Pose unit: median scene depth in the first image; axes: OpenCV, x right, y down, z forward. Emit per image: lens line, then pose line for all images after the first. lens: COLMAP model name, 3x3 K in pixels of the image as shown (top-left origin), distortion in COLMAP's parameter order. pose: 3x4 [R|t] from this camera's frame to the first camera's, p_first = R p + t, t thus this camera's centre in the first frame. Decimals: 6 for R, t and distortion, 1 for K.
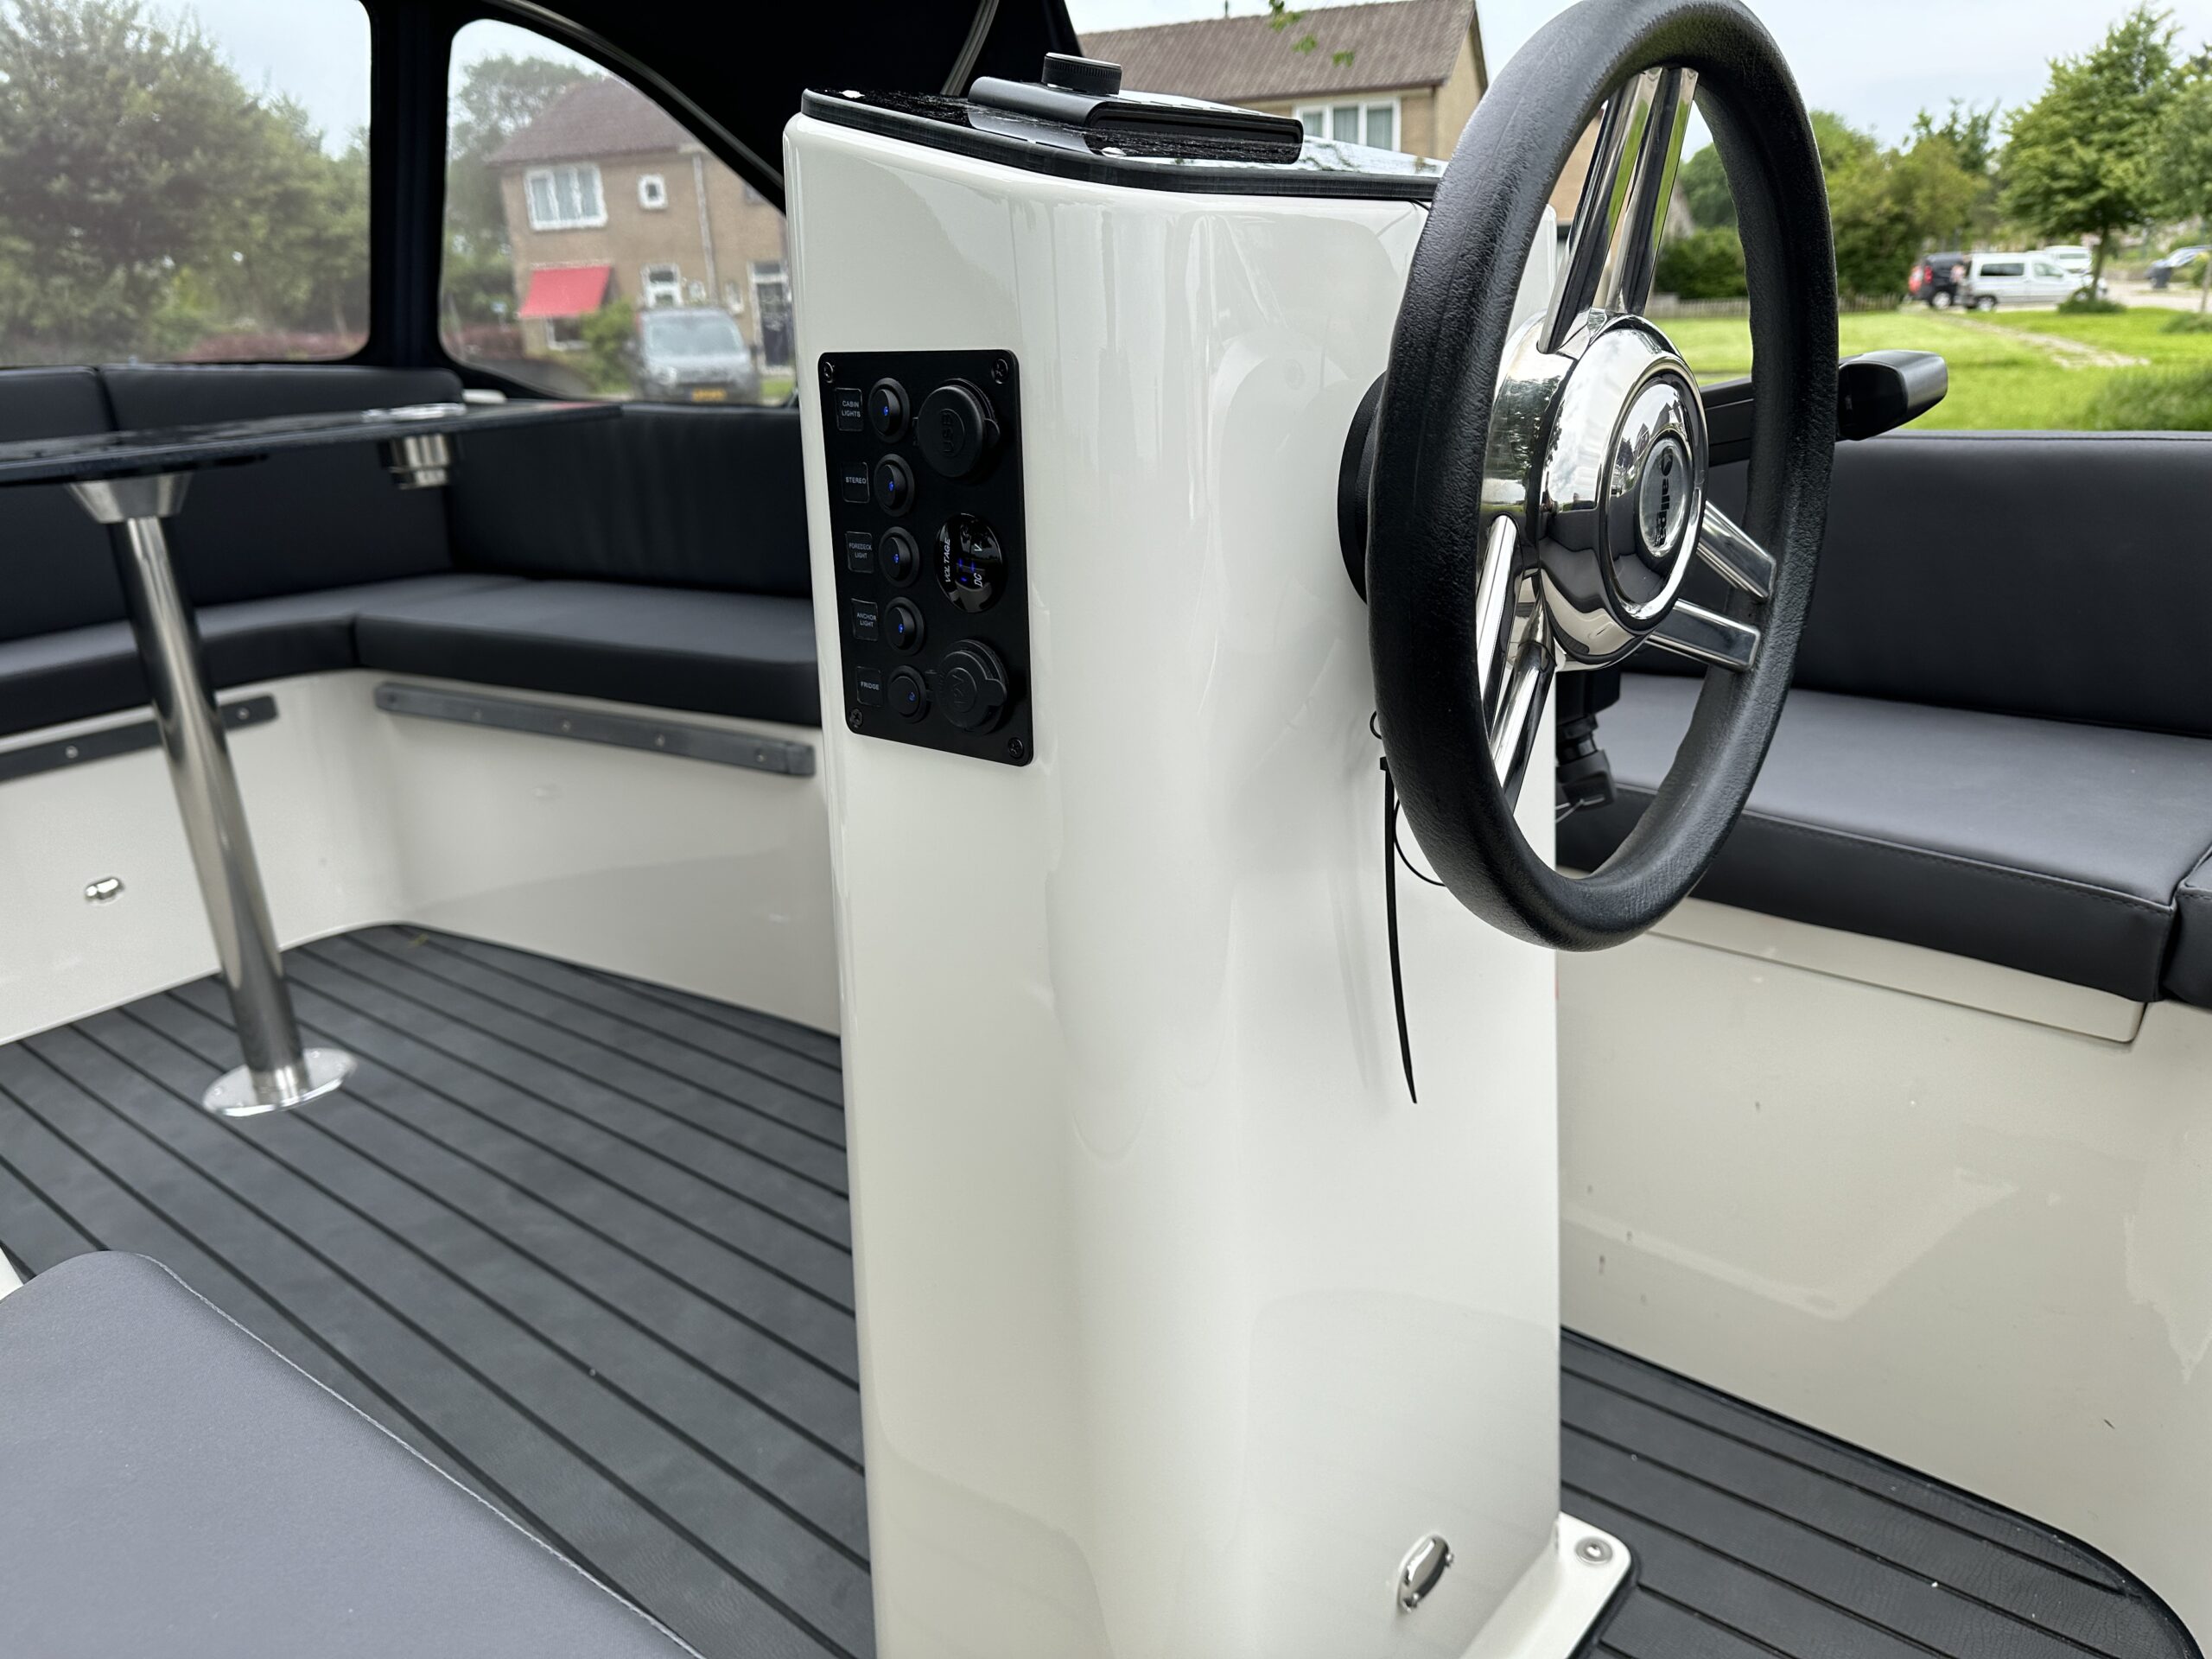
lens RADIAL K [[1540.9, 0, 1105.3], [0, 1540.9, 840.5], [0, 0, 1]] dist [-0.003571, -0.012888]
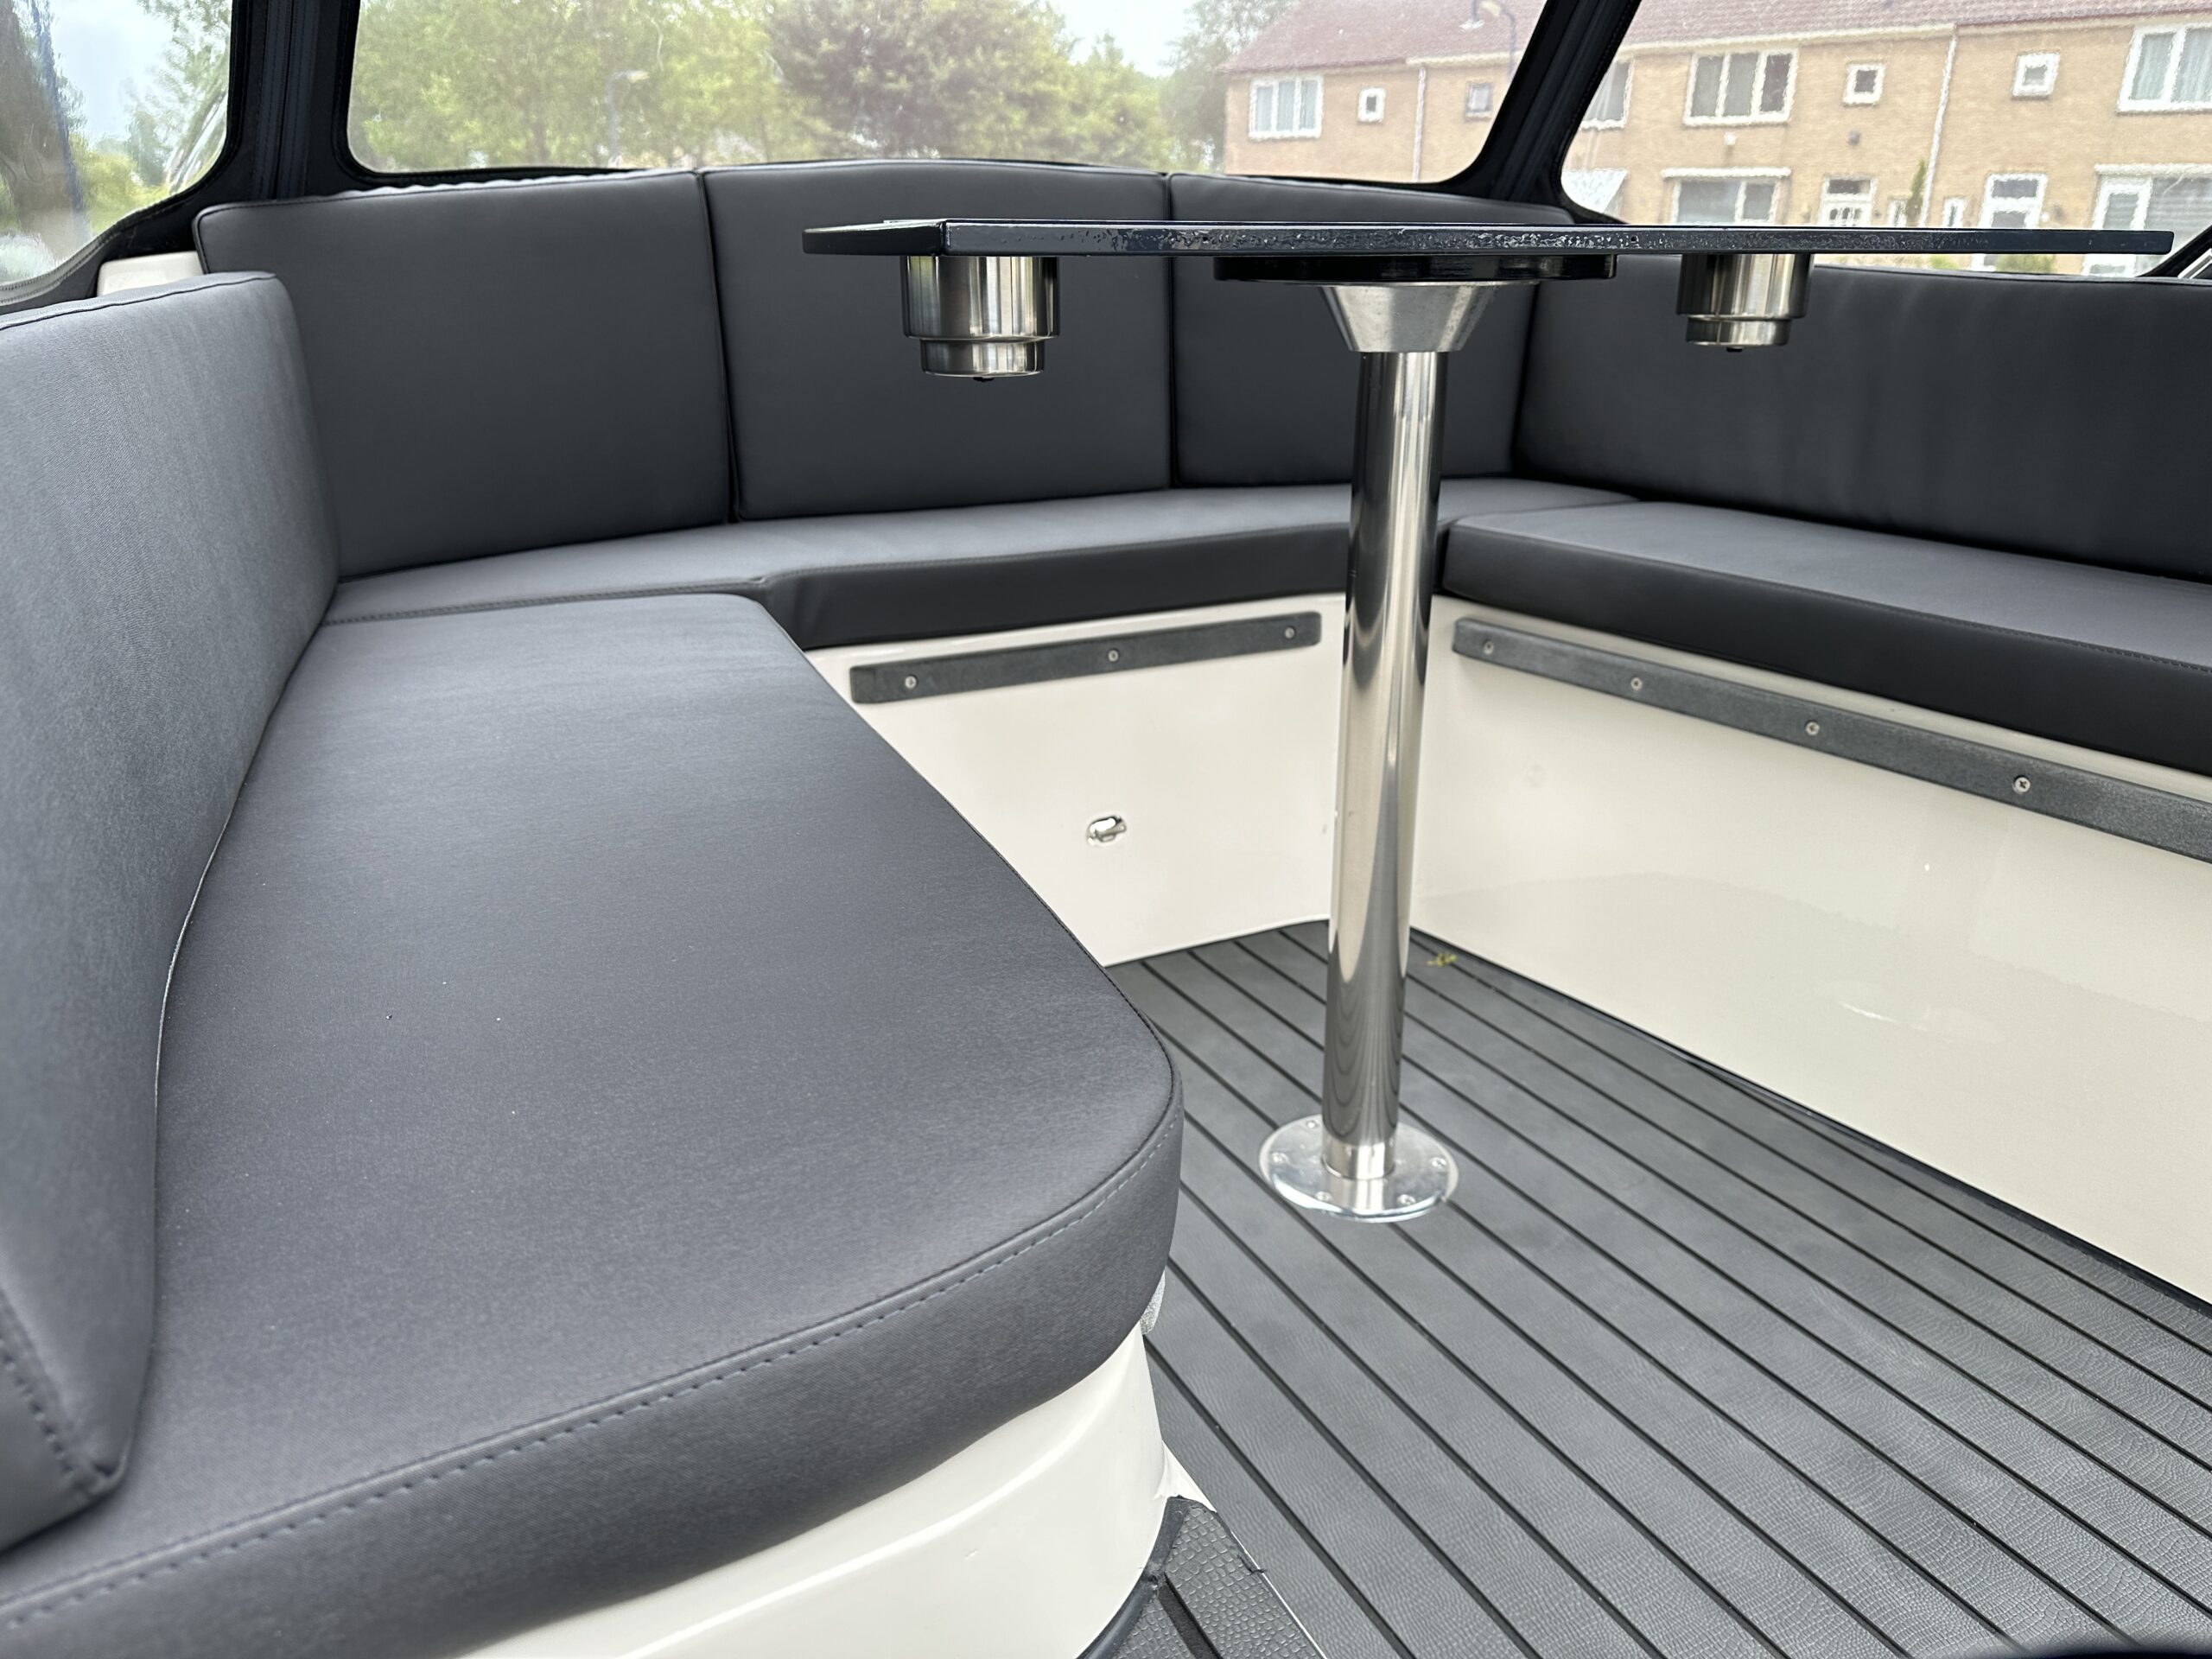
lens RADIAL K [[1540.9, 0, 1108.9], [0, 1540.9, 823.7], [0, 0, 1]] dist [-0.003571, -0.012888]
pose [[0.918216, 0.192142, -0.346353, -0.425248], [-0.180501, 0.981365, 0.065896, -0.025095], [0.352561, 0.002010, 0.935787, 0.290862]]
